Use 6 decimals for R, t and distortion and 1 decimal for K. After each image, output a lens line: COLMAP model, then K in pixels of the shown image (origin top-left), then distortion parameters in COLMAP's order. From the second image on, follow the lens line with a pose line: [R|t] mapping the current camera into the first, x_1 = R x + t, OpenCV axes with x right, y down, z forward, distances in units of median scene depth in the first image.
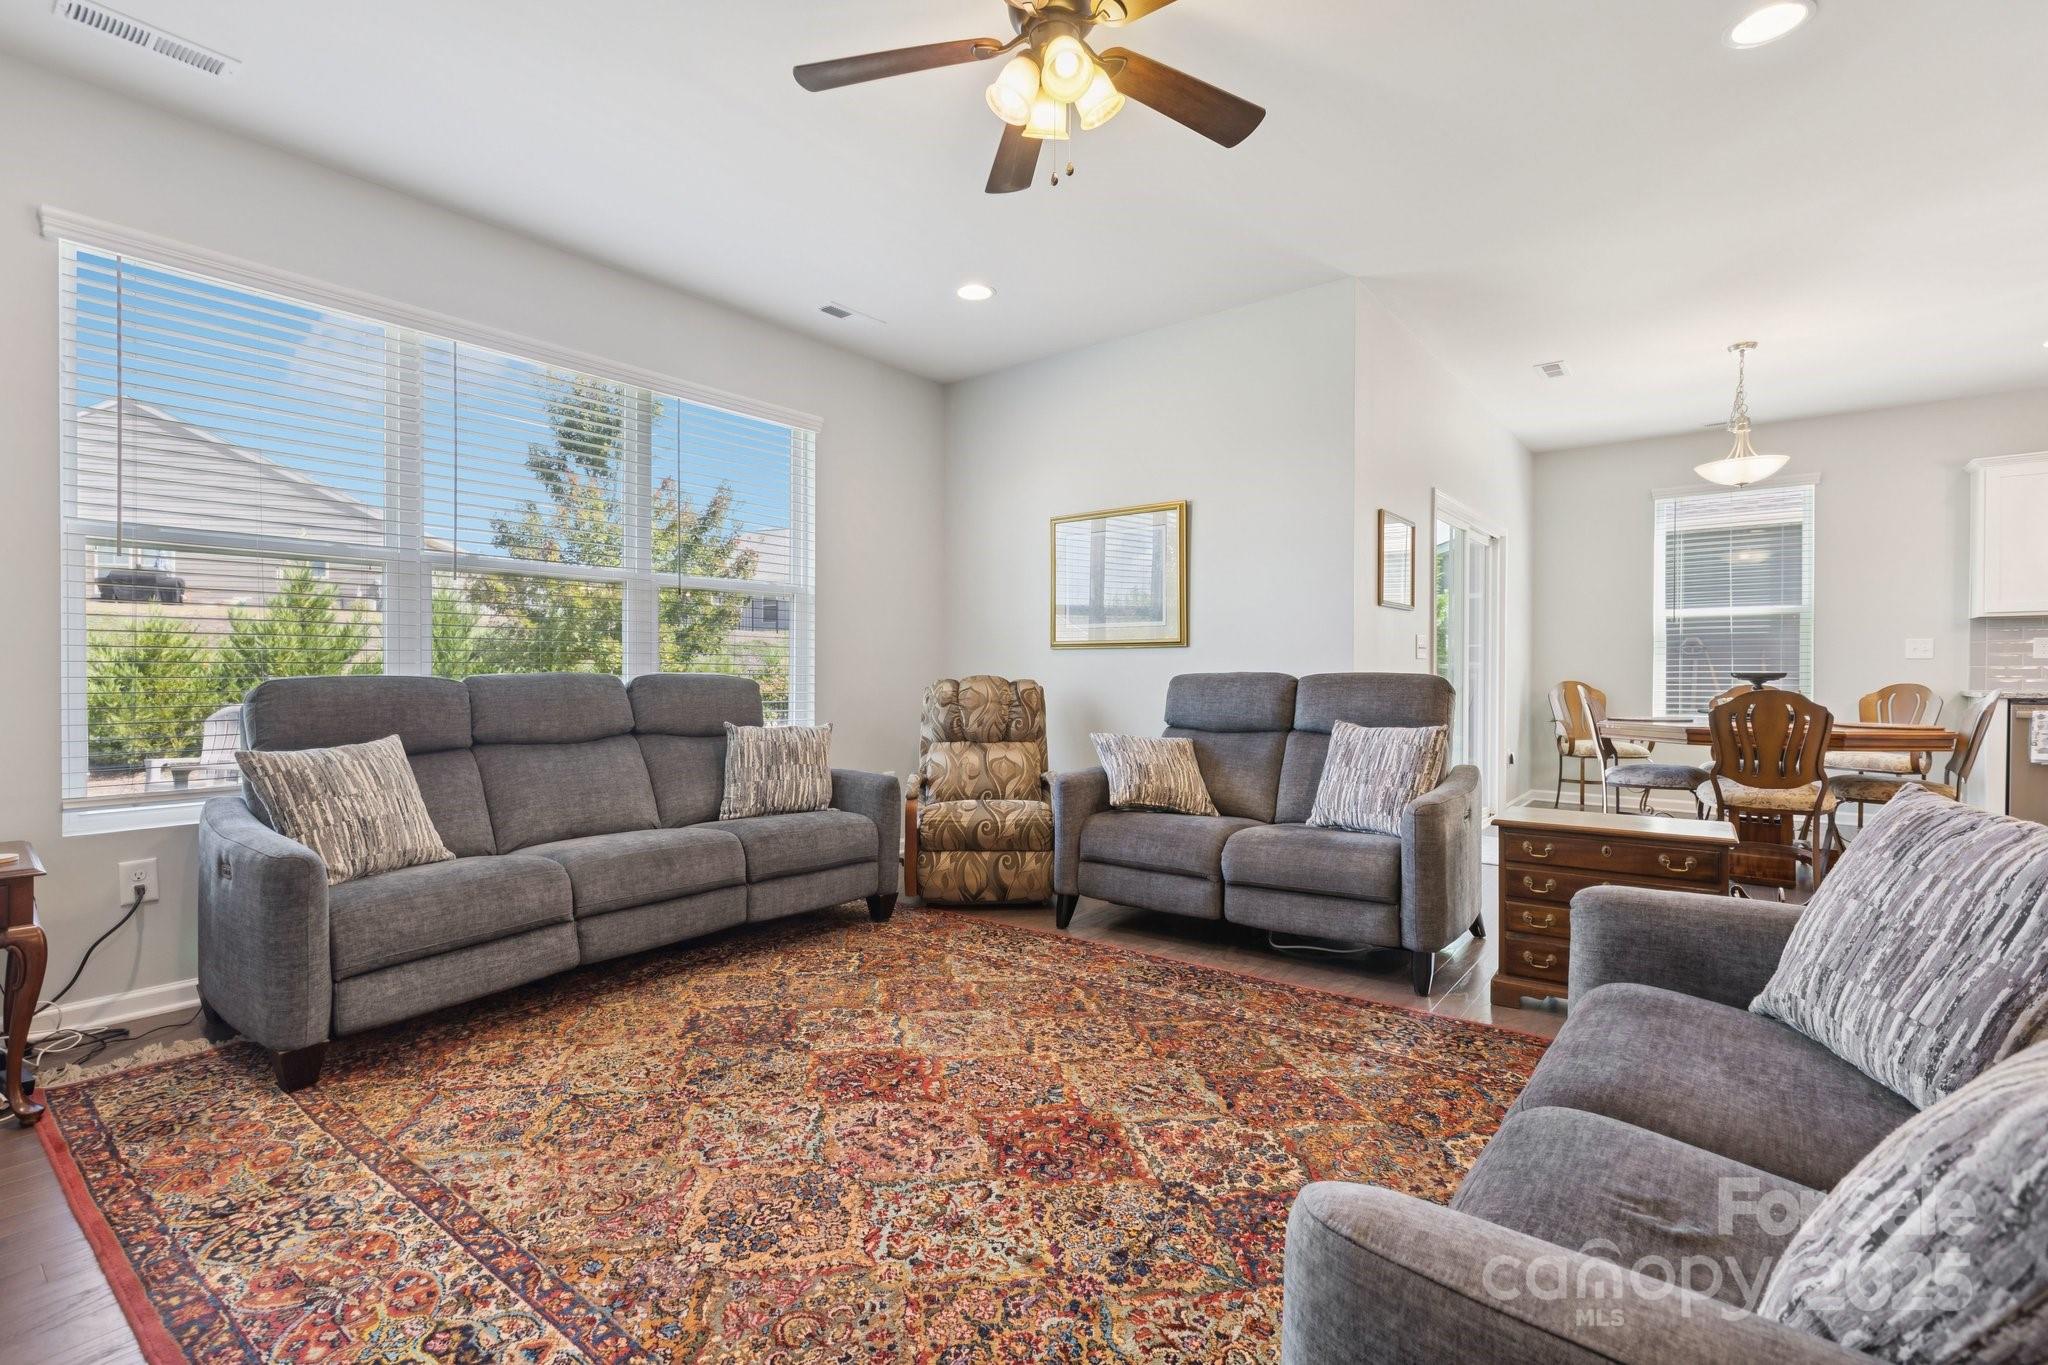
lens RADIAL K [[934.9, 0, 1000.7], [0, 934.9, 672.8], [0, 0, 1]] dist [-0.000466, -0.000473]
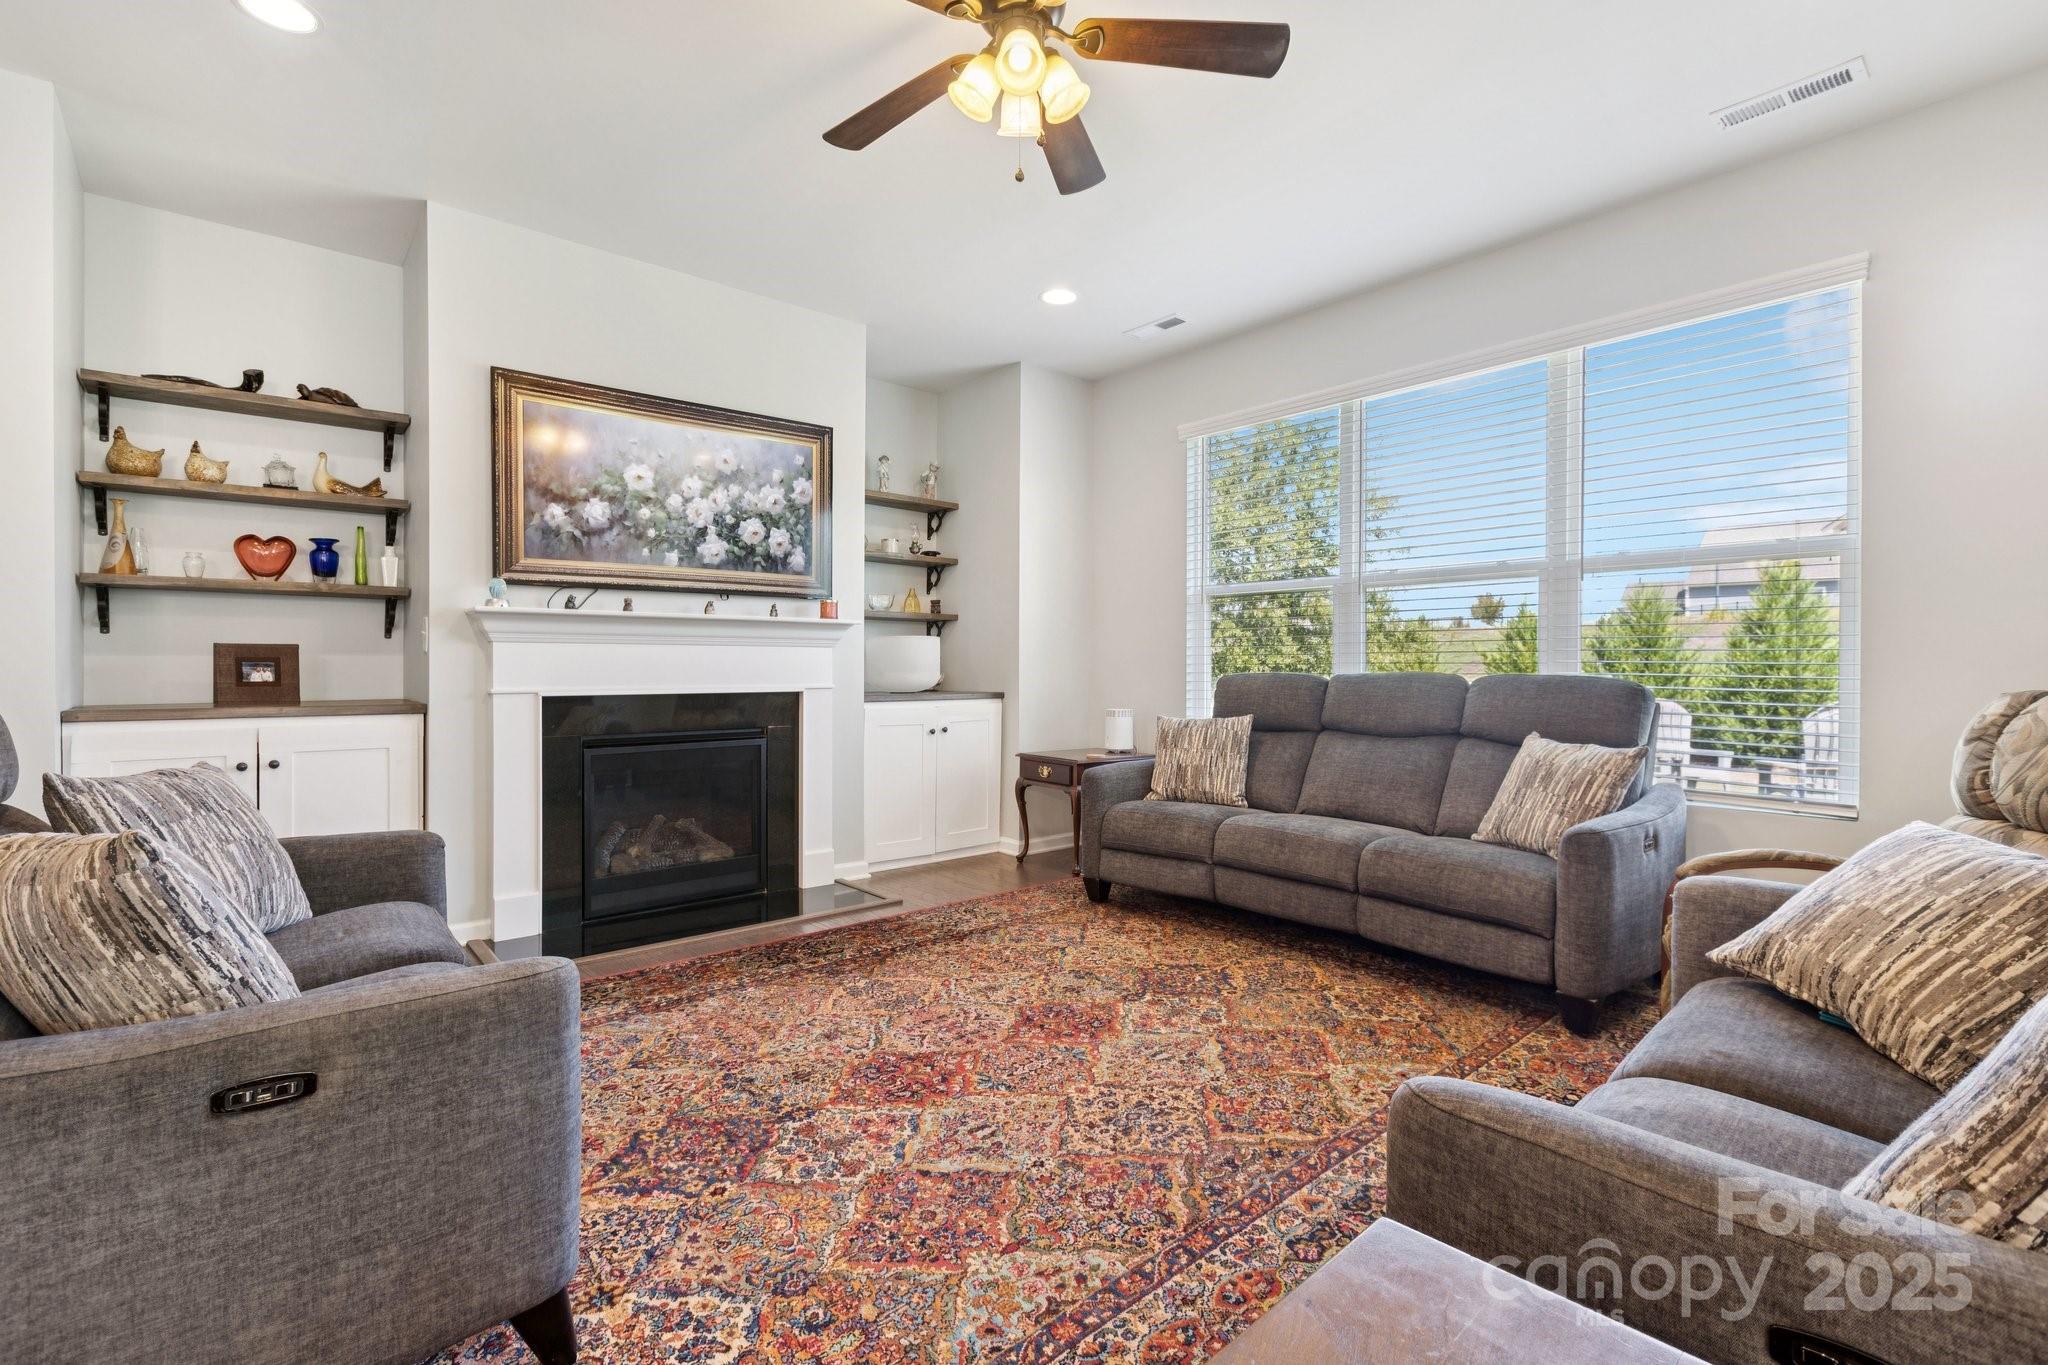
lens RADIAL K [[958.0, 0, 1024.0], [0, 958.0, 682.5], [0, 0, 1]] dist [-0.000423, -0.000217]
pose [[-0.204212, 0.014514, -0.978819, 0.916304], [-0.003135, 0.999875, 0.015480, -0.000393], [0.978922, 0.006230, -0.204141, 1.073908]]
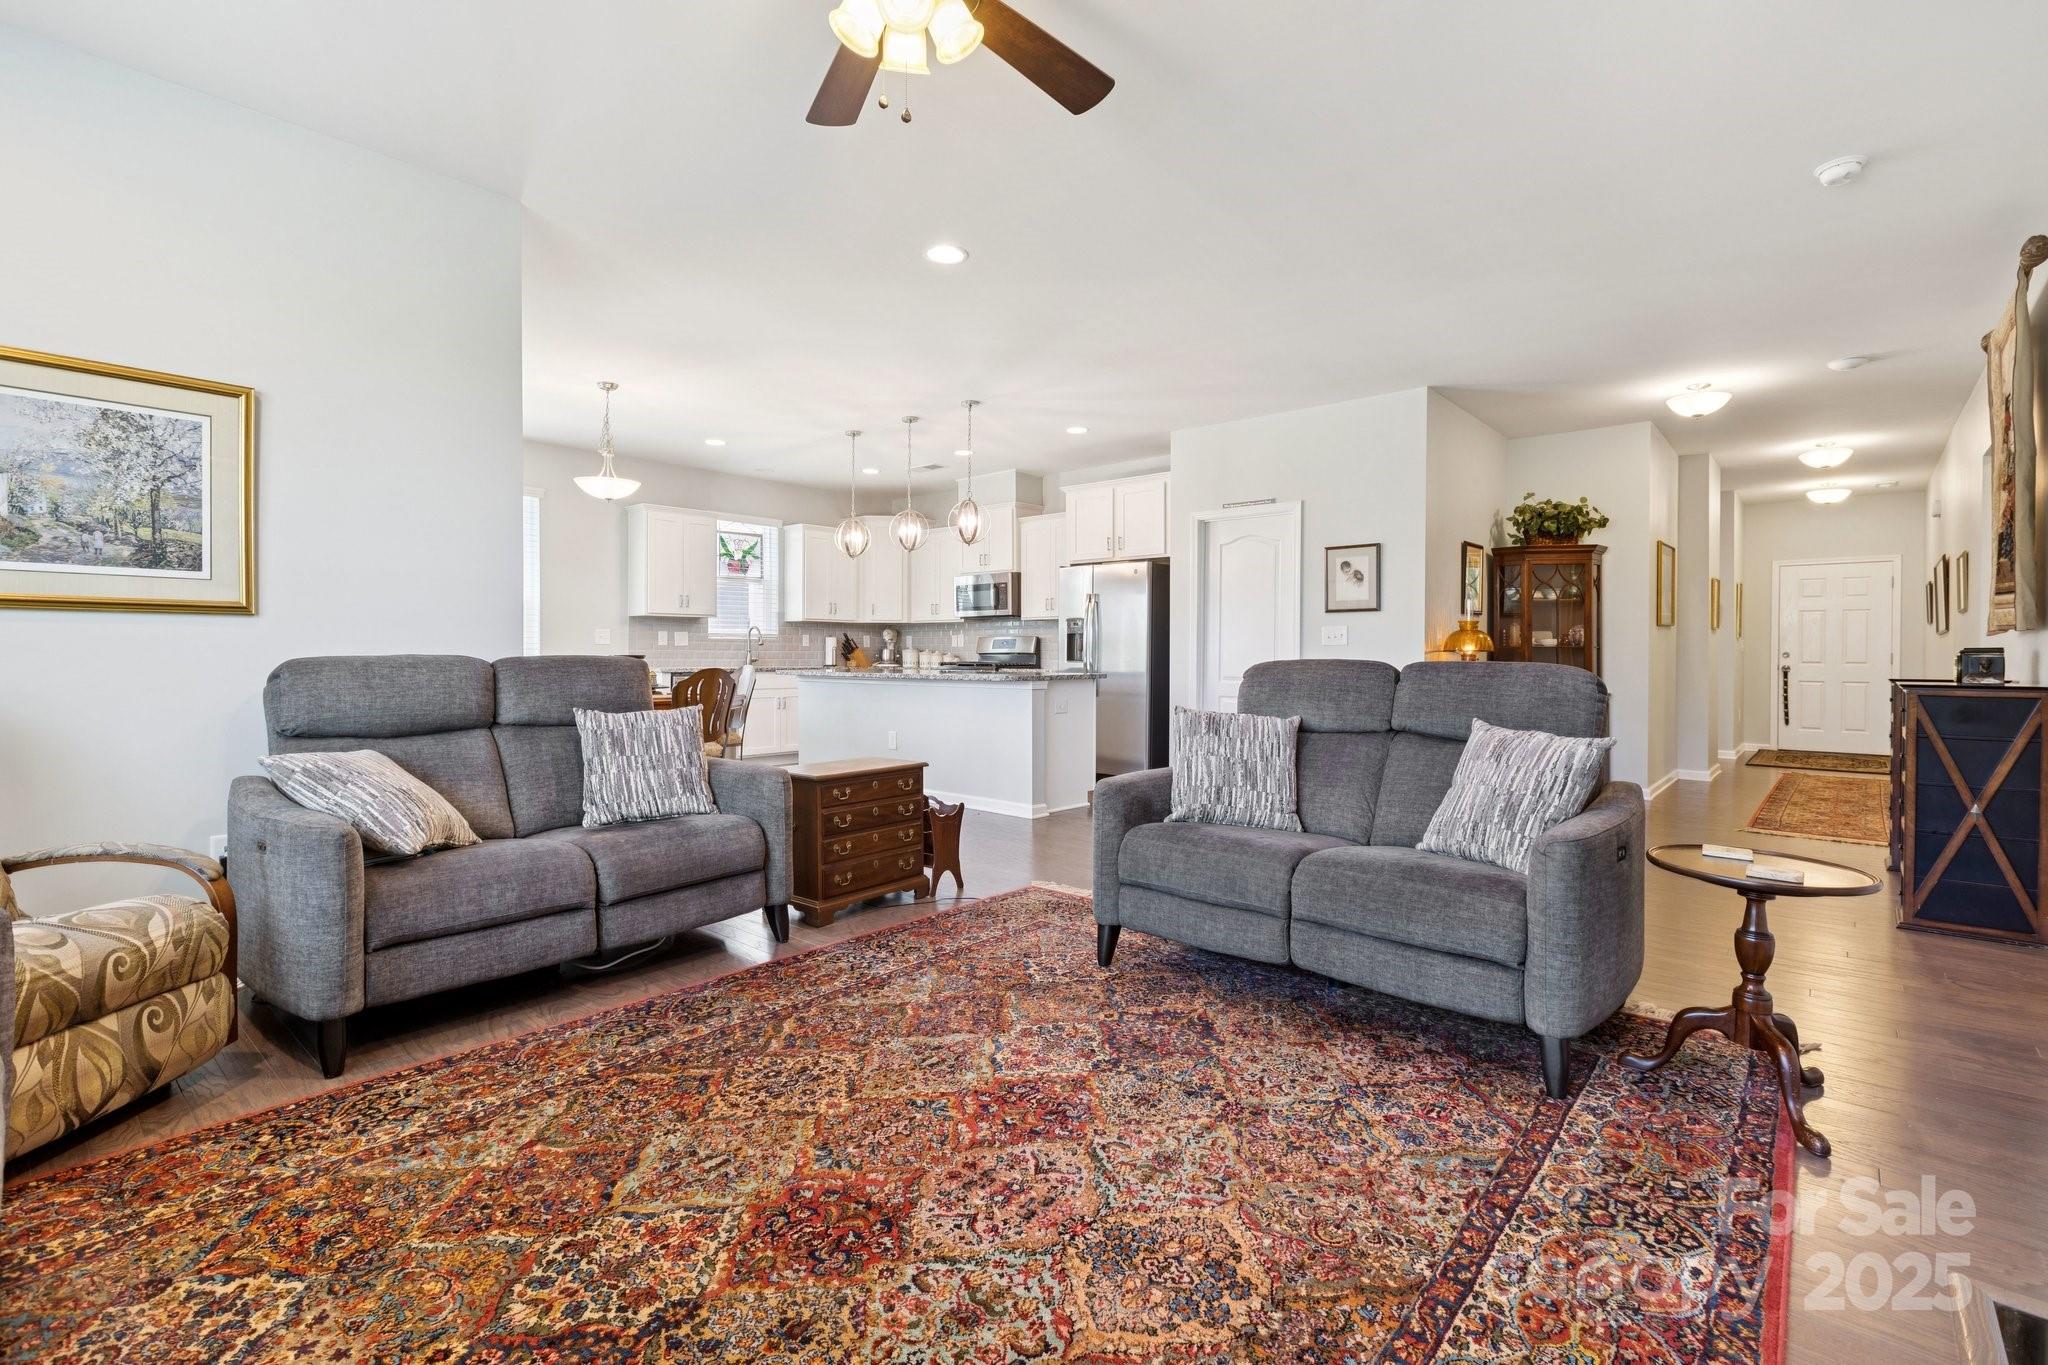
lens RADIAL K [[918.4, 0, 1076.4], [0, 918.4, 671.4], [0, 0, 1]] dist [0.001202, 0.000010]
pose [[0.012405, -0.016377, 0.999789, -0.745545], [-0.003142, 0.999860, 0.016417, -0.001346], [-0.999918, -0.003345, 0.012352, 0.728306]]
